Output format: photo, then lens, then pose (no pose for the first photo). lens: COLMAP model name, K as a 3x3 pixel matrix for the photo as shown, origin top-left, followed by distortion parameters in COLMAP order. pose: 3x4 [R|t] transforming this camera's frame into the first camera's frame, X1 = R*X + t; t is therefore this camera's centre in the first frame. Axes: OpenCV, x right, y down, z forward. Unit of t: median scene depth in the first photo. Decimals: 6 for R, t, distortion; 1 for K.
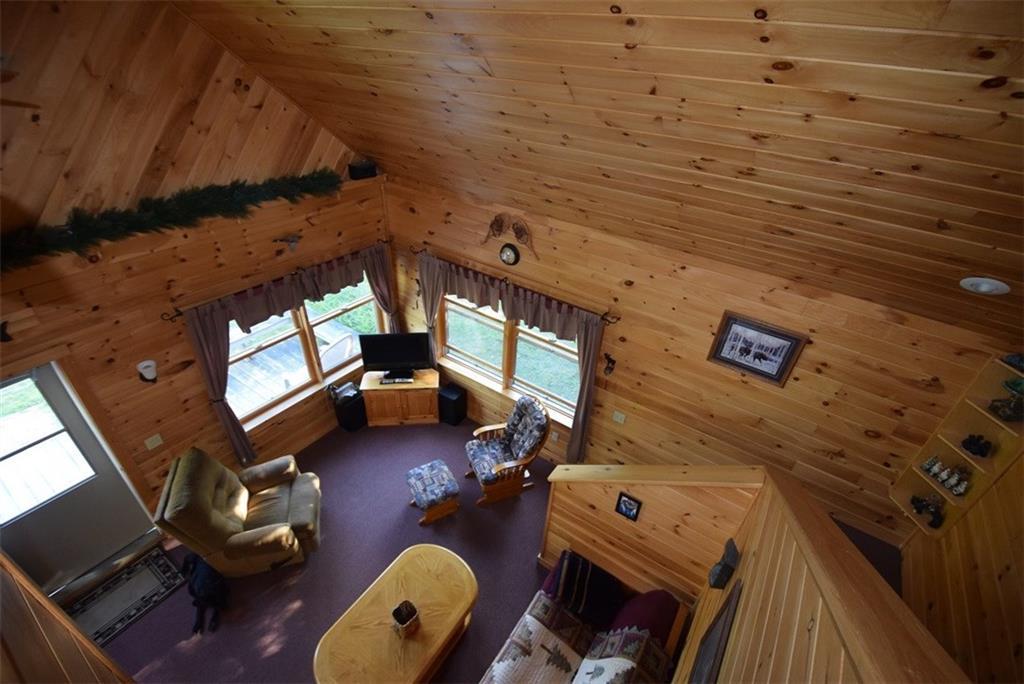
lens RADIAL K [[452.6, 0, 516.5], [0, 452.6, 344.6], [0, 0, 1]] dist [0.000031, -0.000349]
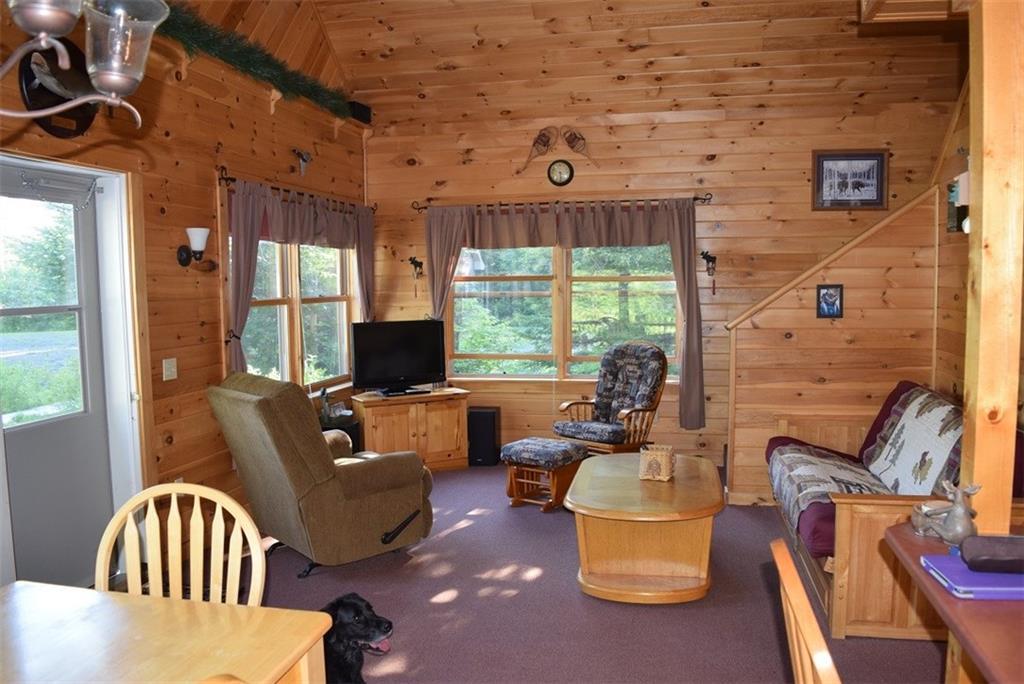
lens RADIAL K [[813.6, 0, 510.7], [0, 813.6, 341.6], [0, 0, 1]] dist [-0.095280, 0.001742]
pose [[0.923379, -0.095856, 0.371730, -0.871564], [0.266541, 0.856959, -0.441109, 0.898384], [-0.276274, 0.506392, 0.816847, -0.069203]]
